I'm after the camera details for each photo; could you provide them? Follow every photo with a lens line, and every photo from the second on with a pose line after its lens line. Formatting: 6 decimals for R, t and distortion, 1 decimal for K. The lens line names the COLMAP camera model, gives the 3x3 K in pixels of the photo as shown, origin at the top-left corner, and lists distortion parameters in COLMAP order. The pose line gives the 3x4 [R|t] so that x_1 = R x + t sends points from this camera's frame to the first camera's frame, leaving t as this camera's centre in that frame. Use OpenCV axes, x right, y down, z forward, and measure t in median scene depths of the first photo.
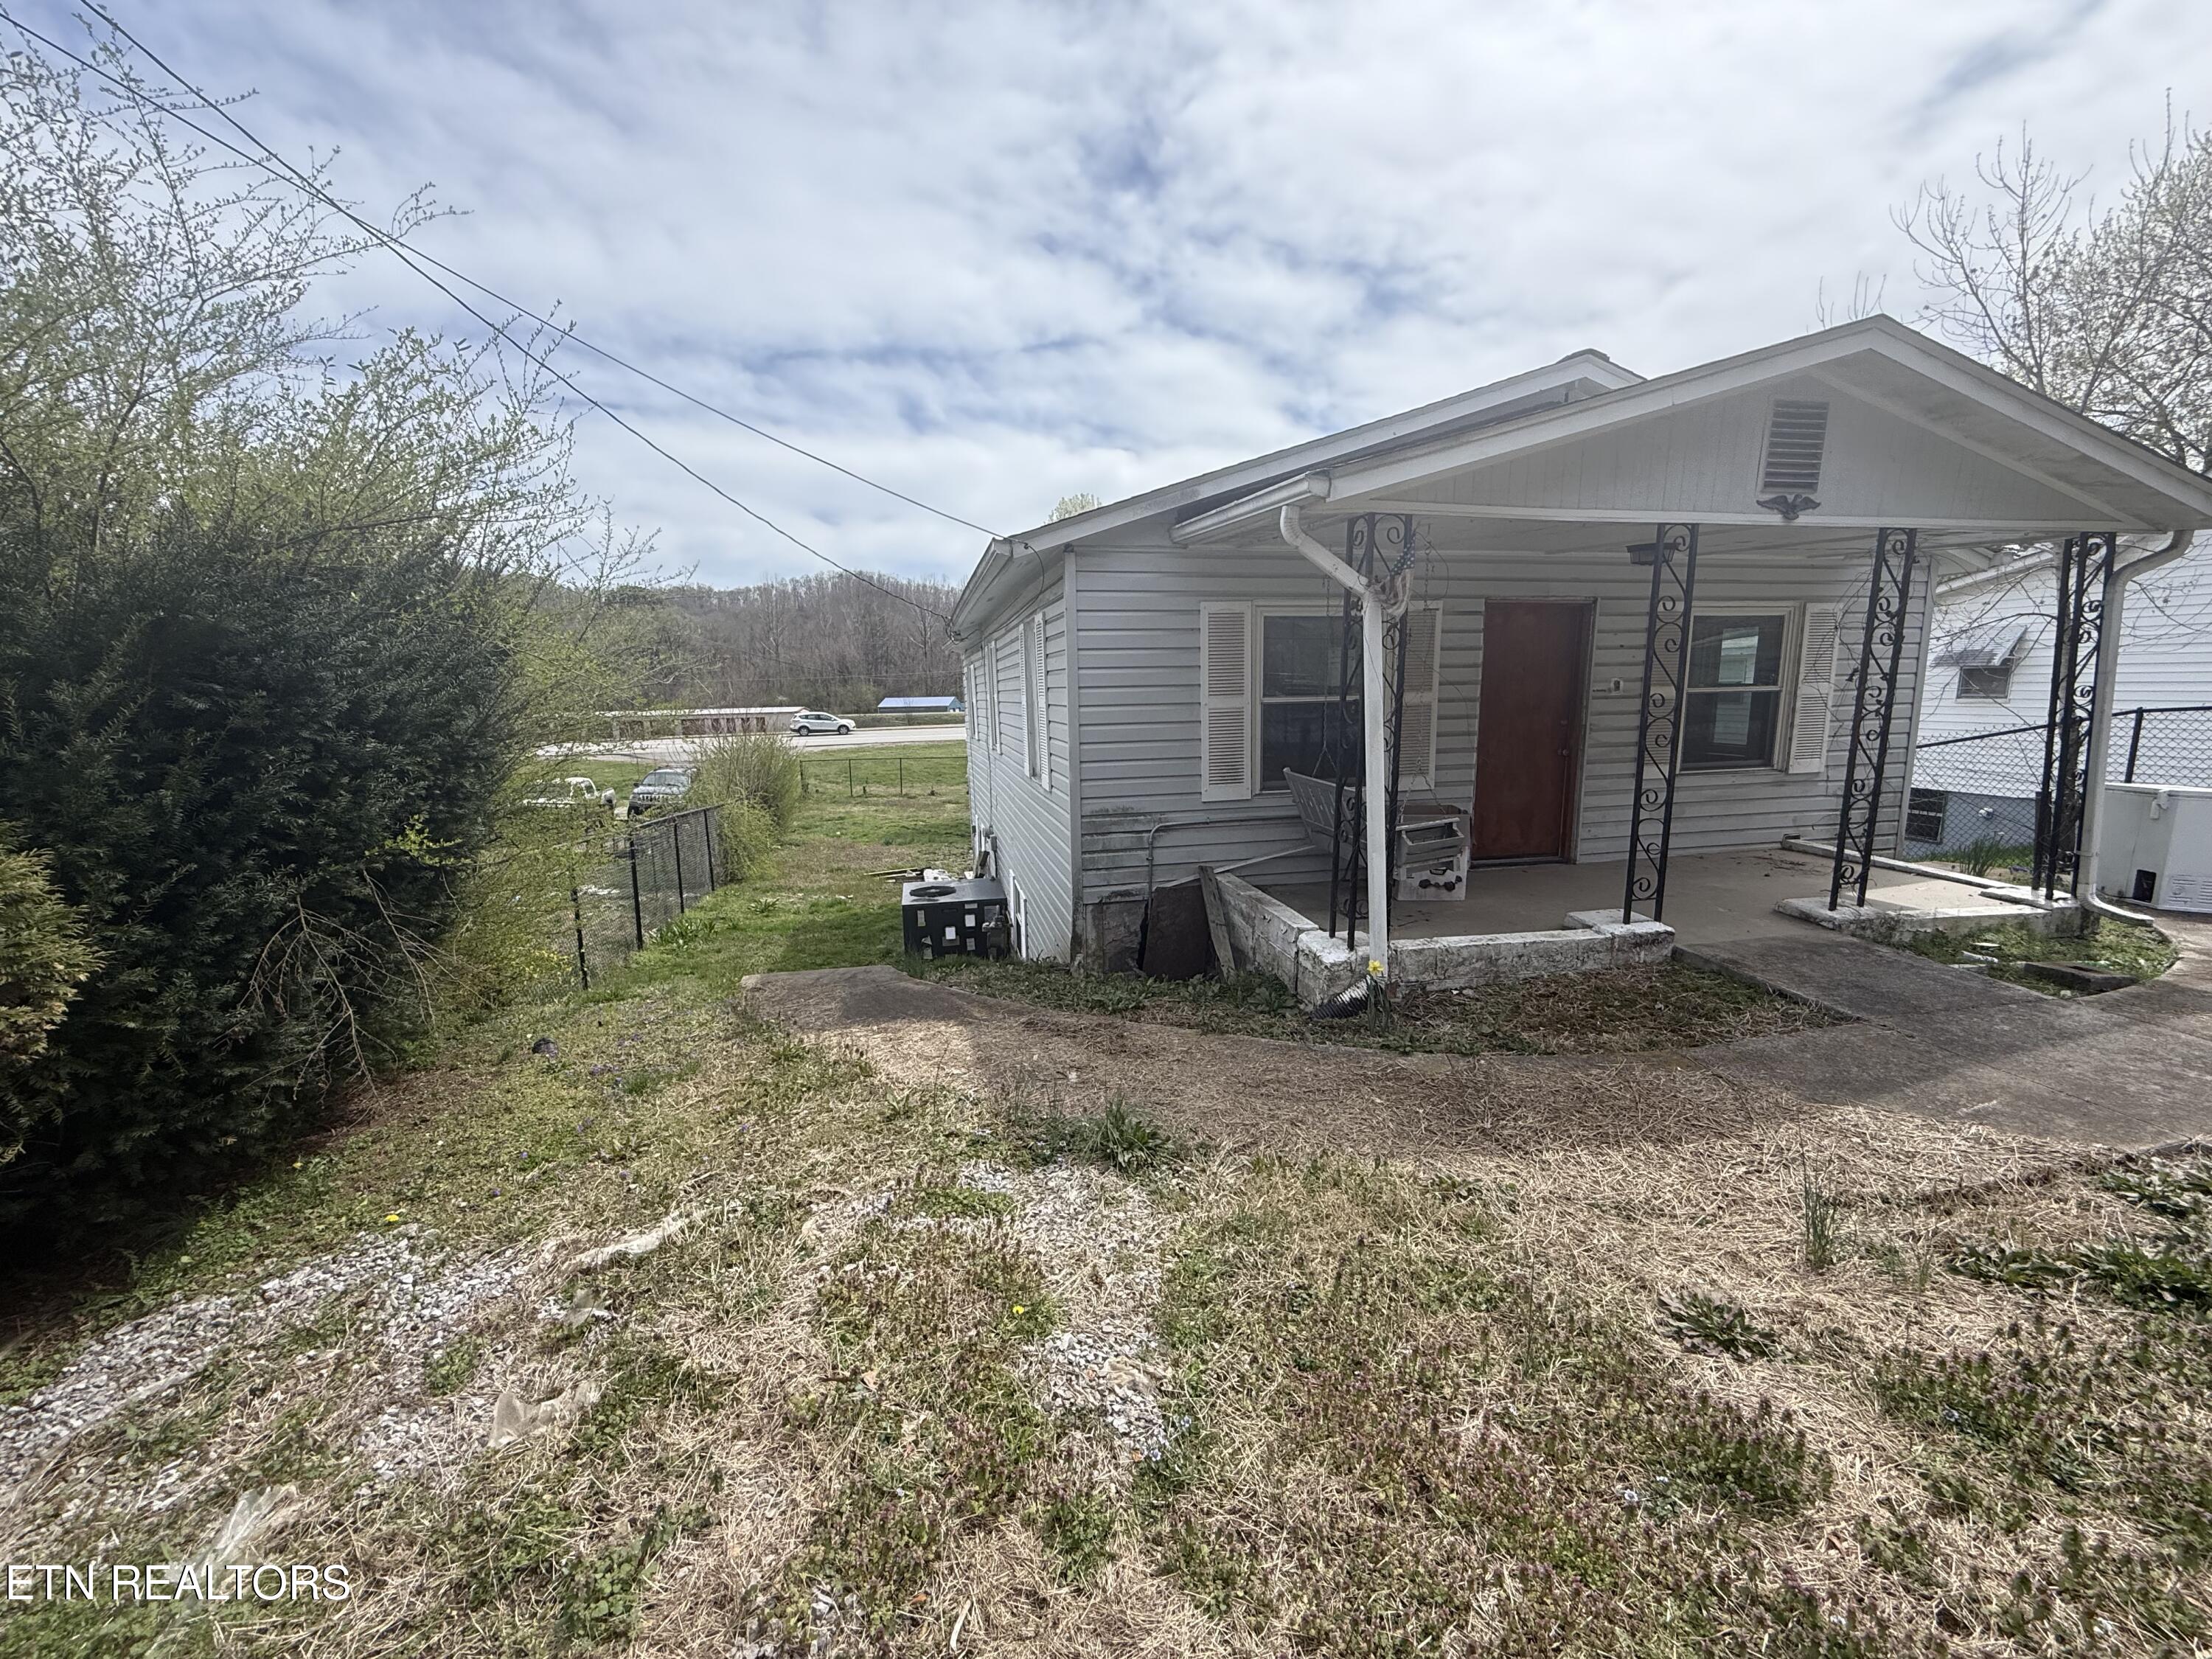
lens RADIAL K [[887.3, 0, 1104.5], [0, 887.3, 831.0], [0, 0, 1]] dist [0.001657, 0.000092]
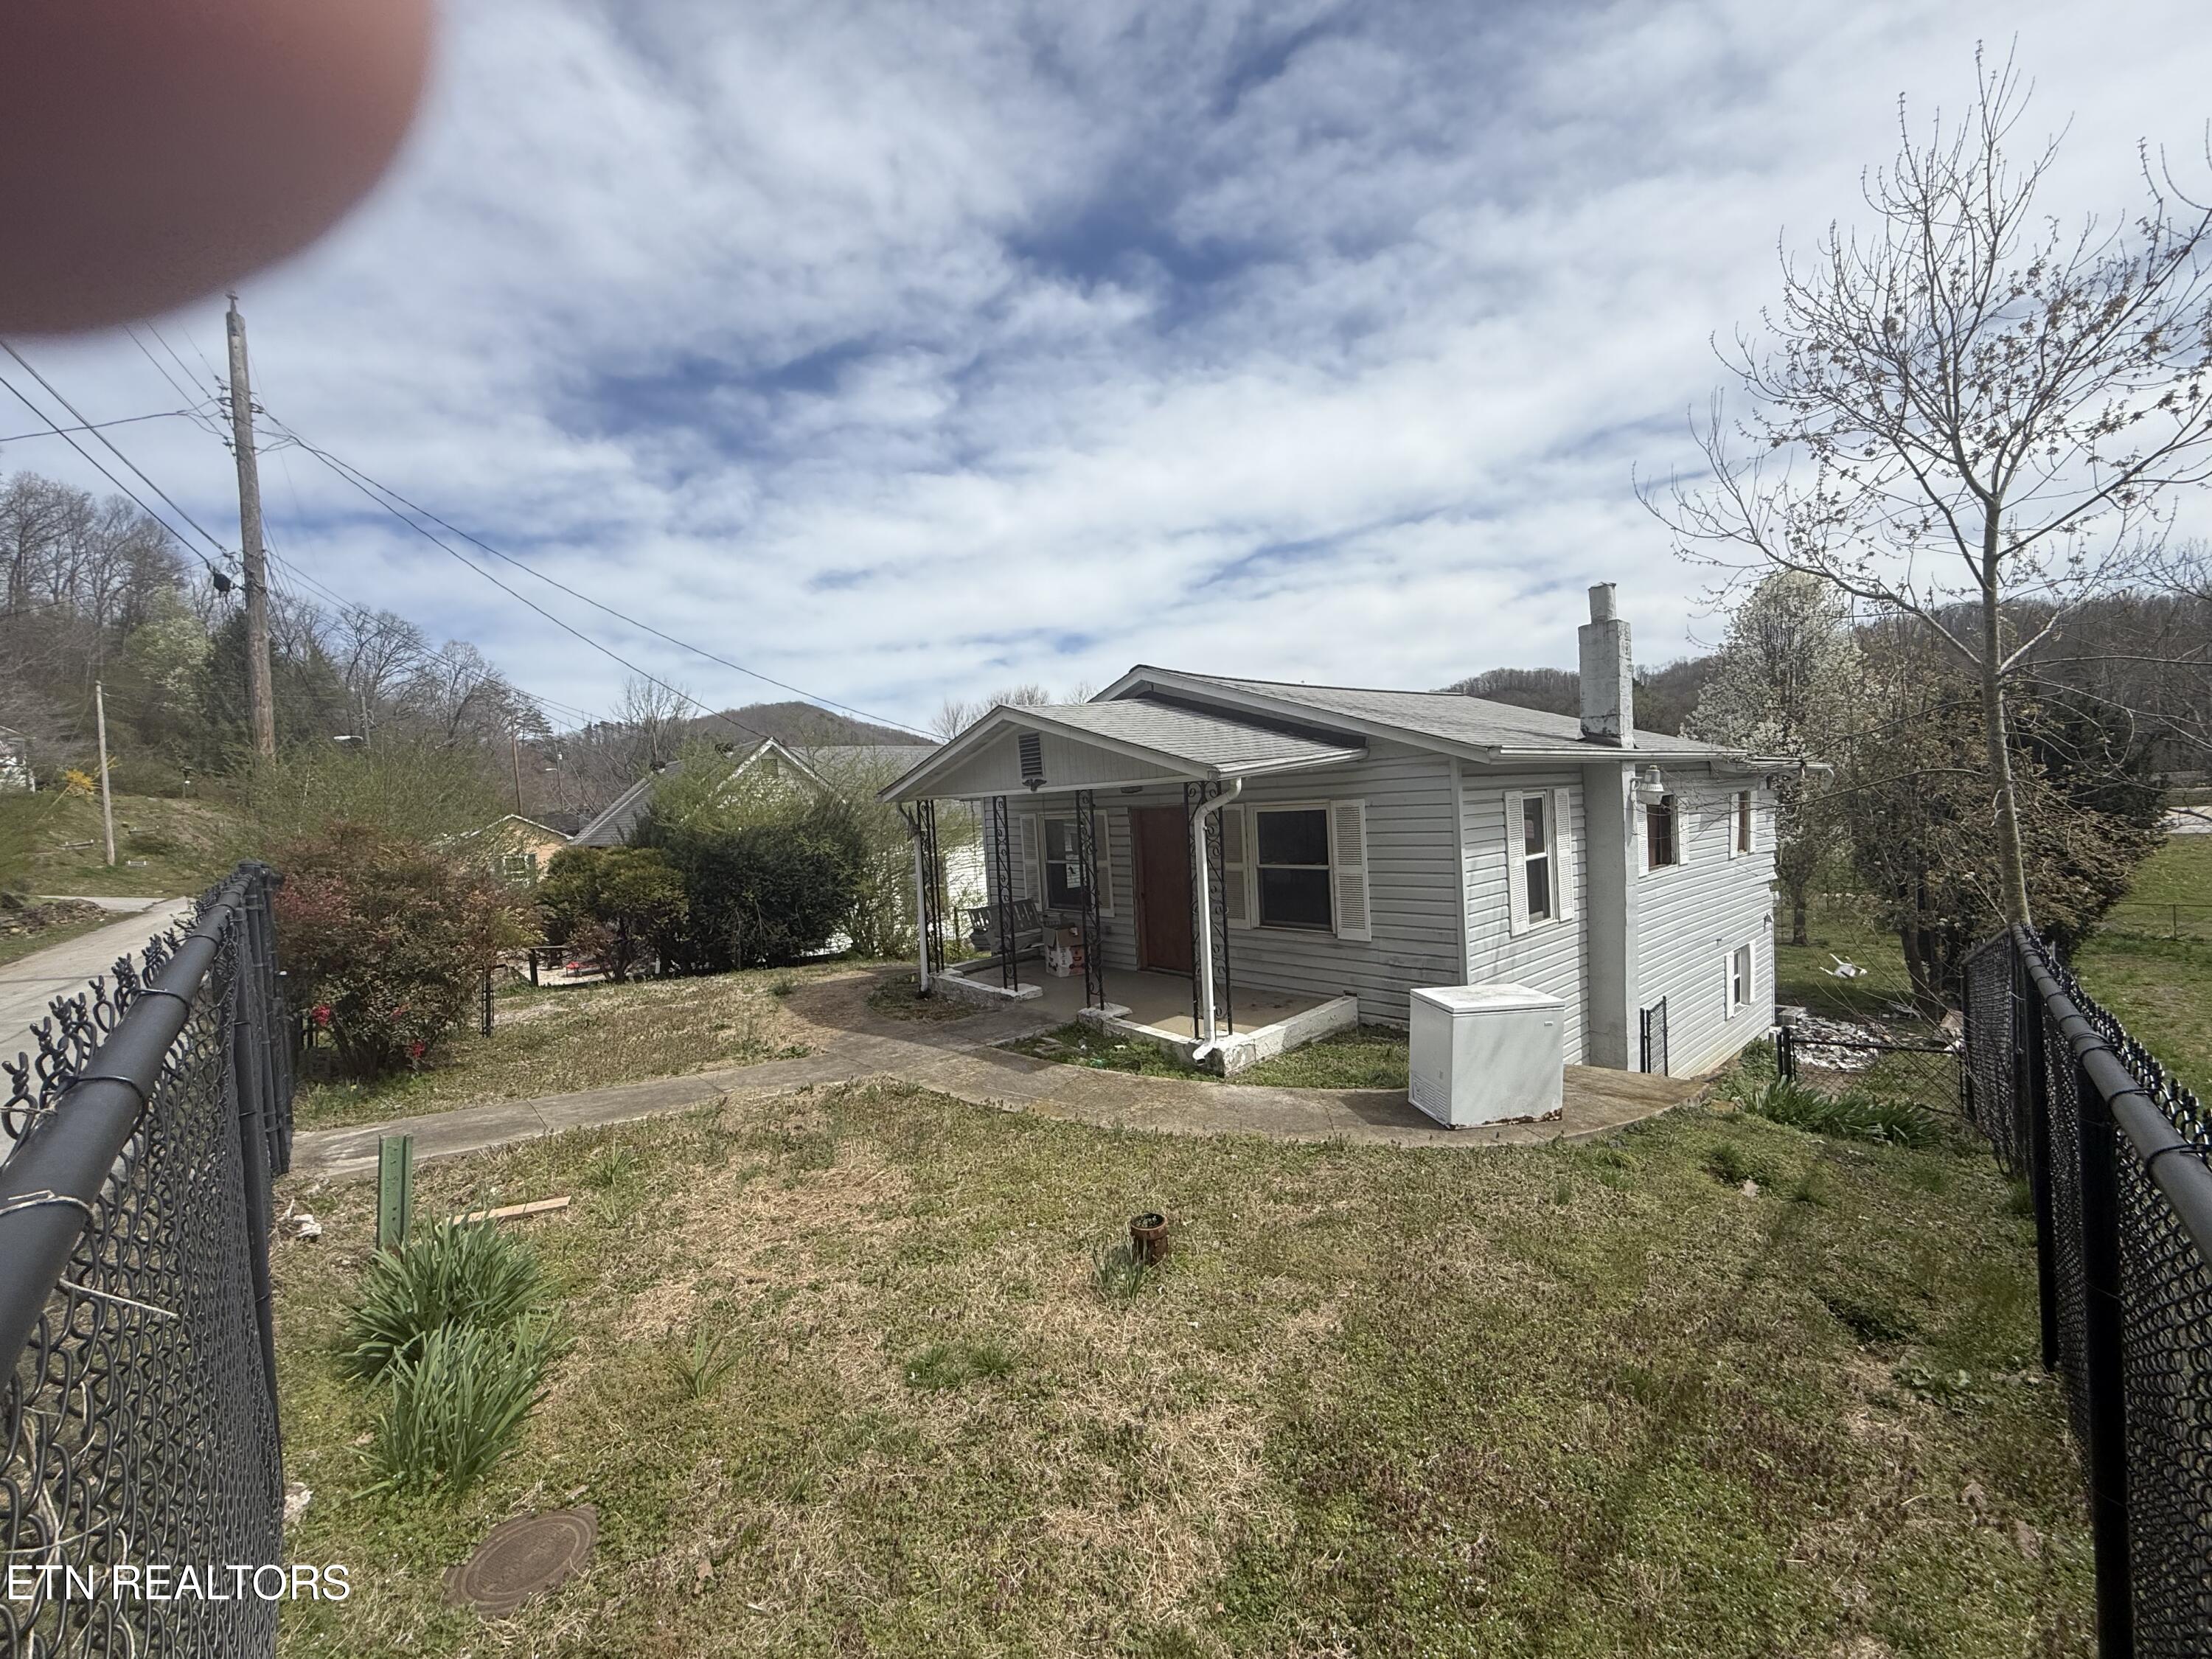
lens RADIAL K [[887.3, 0, 1106.4], [0, 887.3, 825.6], [0, 0, 1]] dist [0.001657, 0.000092]
pose [[0.474892, 0.017090, -0.879878, 2.236259], [-0.097366, 0.994694, -0.033231, -0.195311], [0.874642, 0.101452, 0.474036, 0.192517]]
